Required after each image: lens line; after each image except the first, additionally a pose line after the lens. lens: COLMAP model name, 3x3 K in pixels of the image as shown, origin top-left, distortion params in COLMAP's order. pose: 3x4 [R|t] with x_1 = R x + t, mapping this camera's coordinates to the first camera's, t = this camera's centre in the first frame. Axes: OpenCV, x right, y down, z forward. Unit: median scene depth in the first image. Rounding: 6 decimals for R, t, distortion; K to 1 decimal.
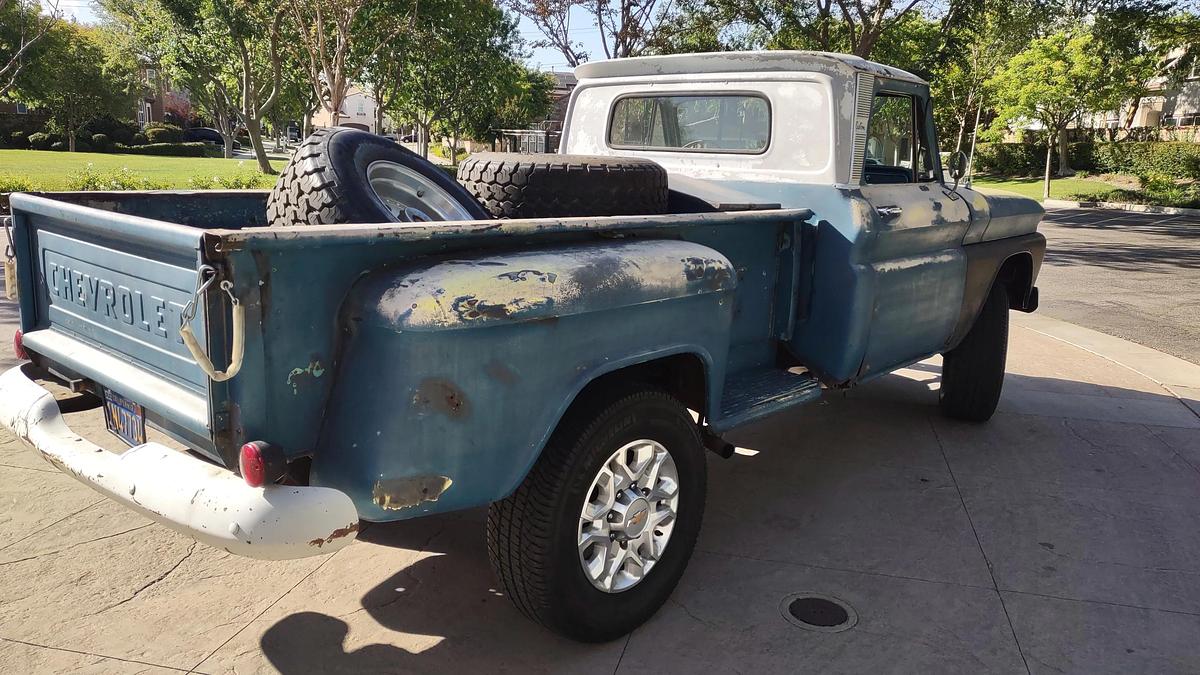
lens RADIAL K [[886.8, 0, 600.0], [0, 886.8, 337.5], [0, 0, 1]] dist [0.108092, -0.159219]
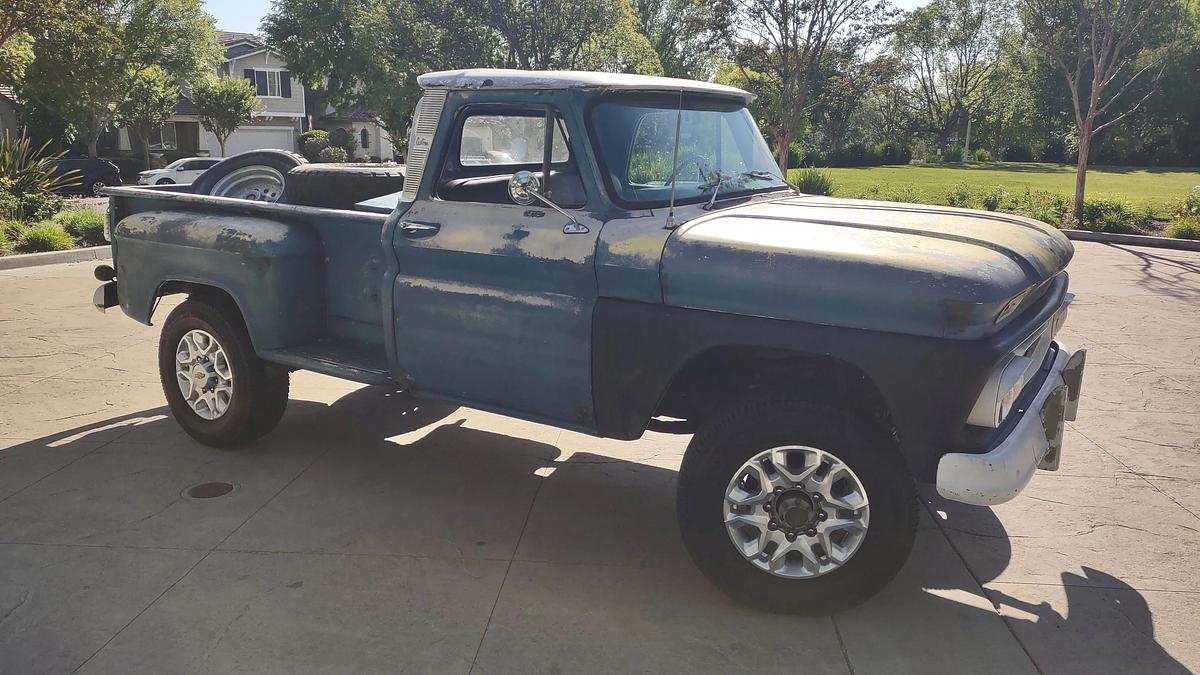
lens RADIAL K [[886.8, 0, 600.0], [0, 886.8, 337.5], [0, 0, 1]] dist [0.108092, -0.159219]
pose [[0.162893, 0.194926, -0.967197, 1.636587], [-0.212686, 0.964180, 0.158498, -0.271961], [0.963447, 0.179891, 0.198516, 1.249722]]
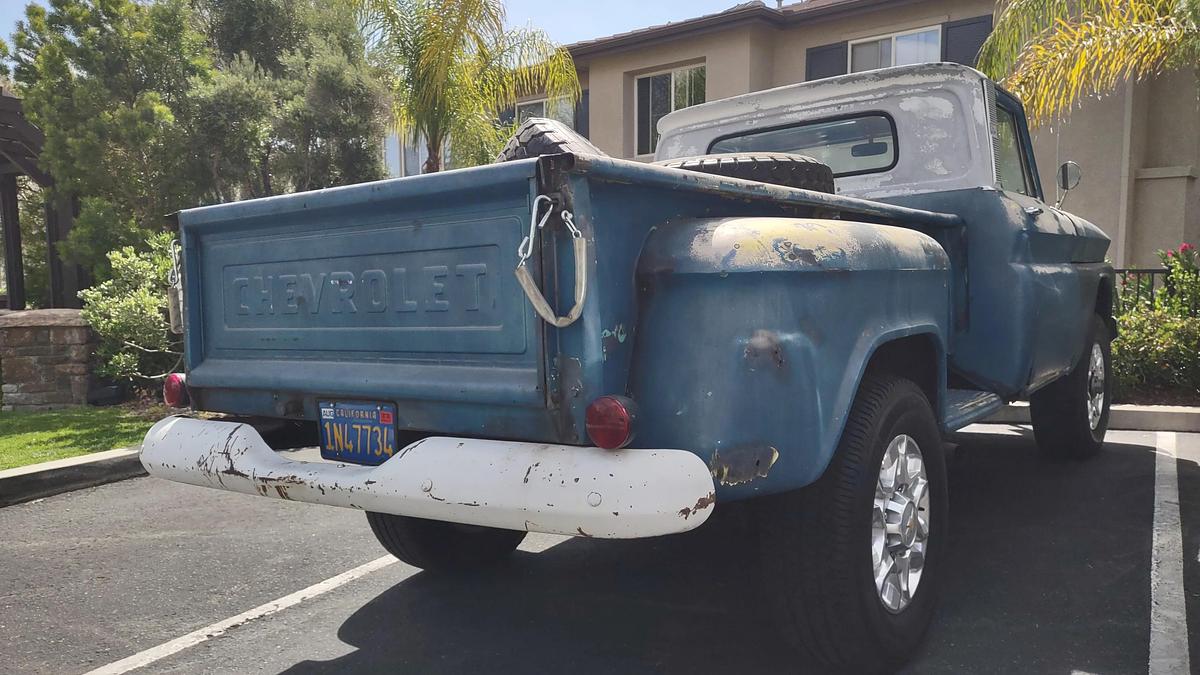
lens RADIAL K [[886.8, 0, 600.0], [0, 886.8, 337.5], [0, 0, 1]] dist [0.108092, -0.159219]
pose [[0.993326, -0.077605, 0.085324, -0.295015], [0.089846, 0.984515, -0.150523, 0.120928], [-0.072322, 0.157185, 0.984918, 0.106046]]
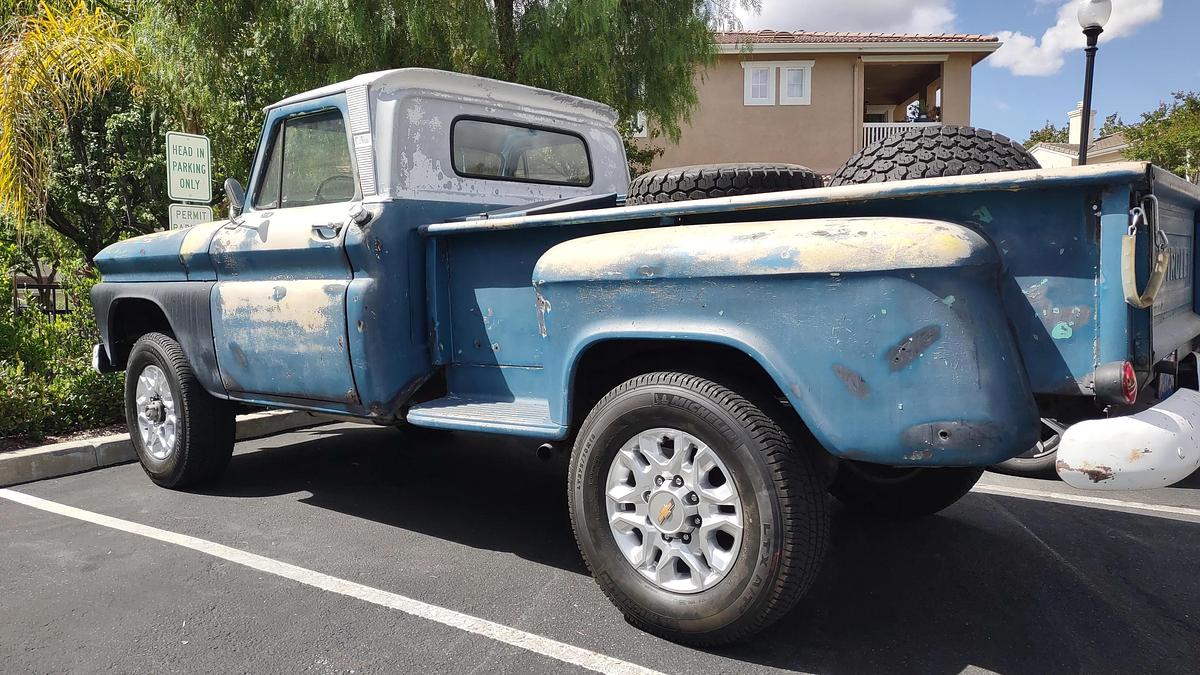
lens RADIAL K [[886.8, 0, 600.0], [0, 886.8, 337.5], [0, 0, 1]] dist [0.108092, -0.159219]
pose [[-0.052248, -0.116858, 0.991773, -1.254600], [0.240738, 0.962367, 0.126076, -0.201564], [-0.969183, 0.245344, -0.022150, 1.351361]]
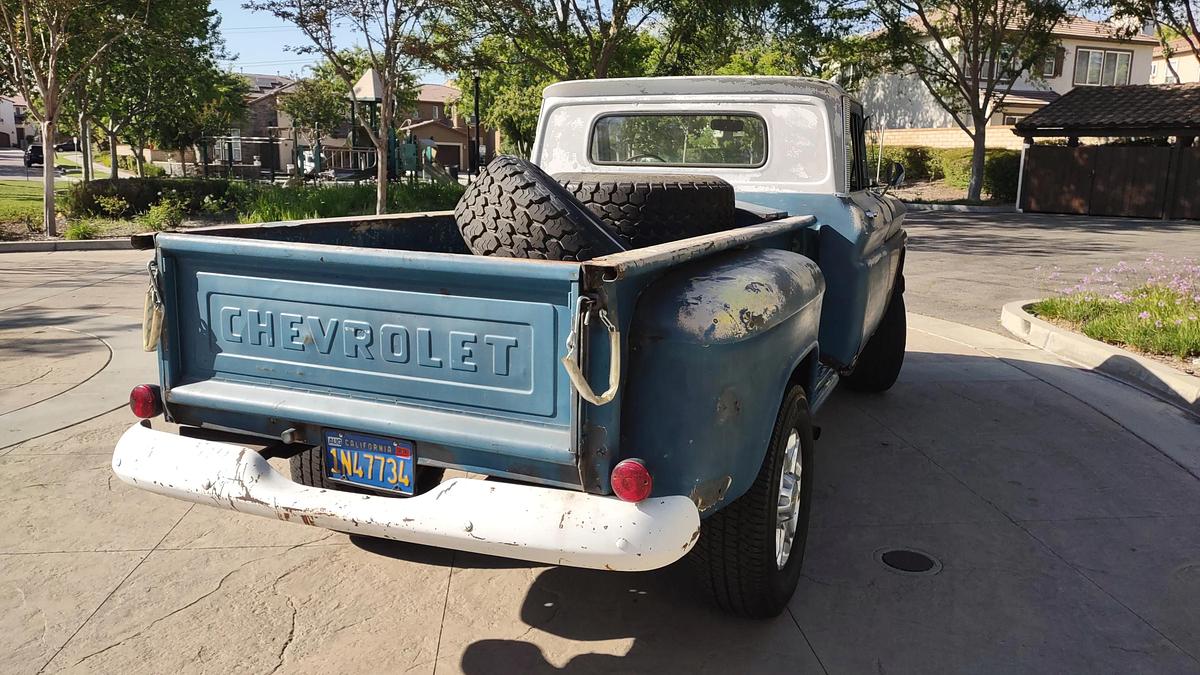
lens RADIAL K [[886.8, 0, 600.0], [0, 886.8, 337.5], [0, 0, 1]] dist [0.108092, -0.159219]
pose [[0.946682, -0.080177, 0.312033, -0.471574], [0.082100, 0.996600, 0.006994, -0.023820], [-0.311533, 0.018997, 0.950045, 0.011074]]
